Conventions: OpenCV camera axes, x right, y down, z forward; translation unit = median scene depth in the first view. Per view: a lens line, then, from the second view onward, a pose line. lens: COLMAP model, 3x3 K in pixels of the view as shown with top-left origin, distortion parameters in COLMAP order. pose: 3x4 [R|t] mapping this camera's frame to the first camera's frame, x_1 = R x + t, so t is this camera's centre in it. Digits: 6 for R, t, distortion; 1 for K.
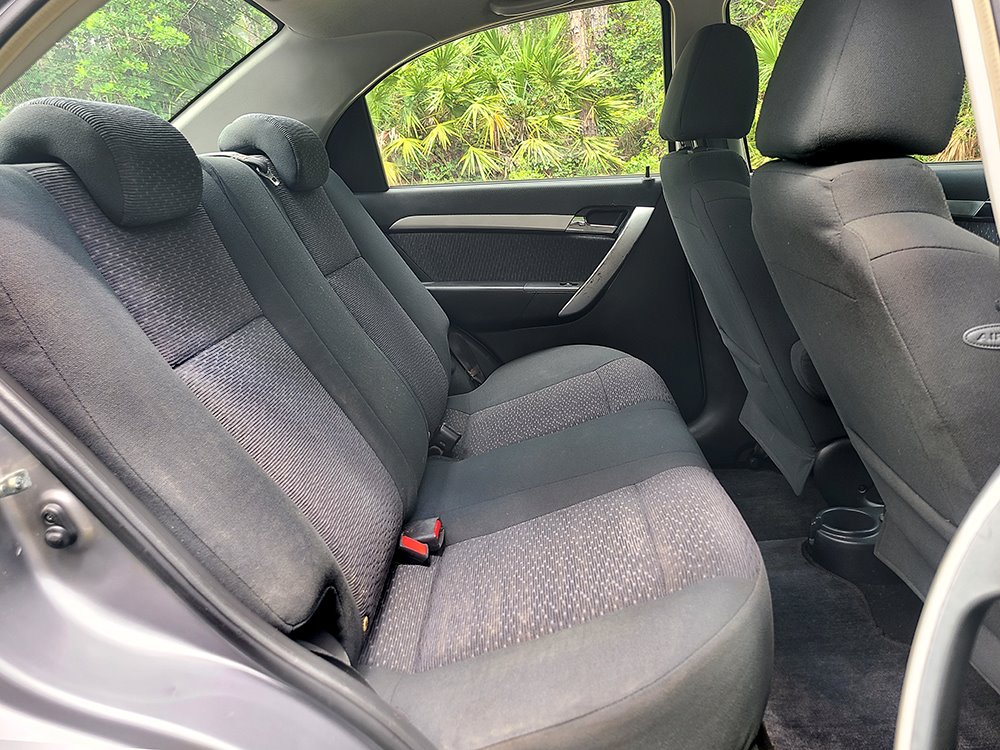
lens RADIAL K [[820.7, 0, 500.0], [0, 820.7, 375.0], [0, 0, 1]] dist [0.070393, -0.069383]
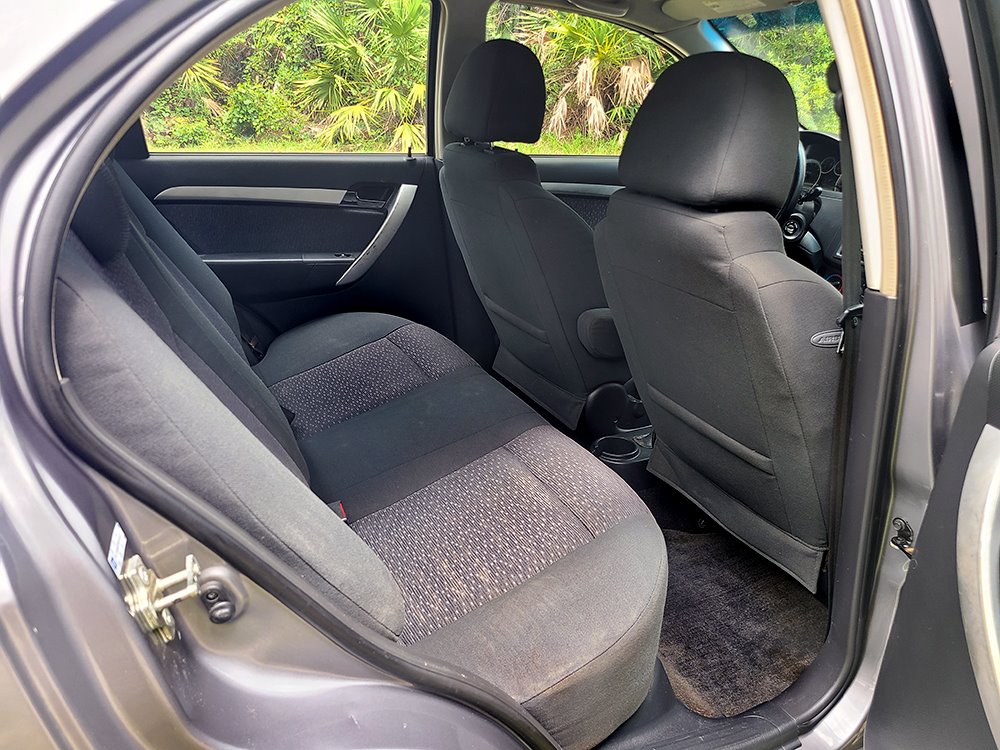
lens RADIAL K [[768.9, 0, 500.0], [0, 768.9, 375.0], [0, 0, 1]] dist [0.064708, -0.053016]
pose [[0.874640, -0.092646, 0.475838, -0.234730], [0.041956, 0.992352, 0.116091, -0.065301], [-0.482955, -0.081574, 0.871838, 0.017061]]
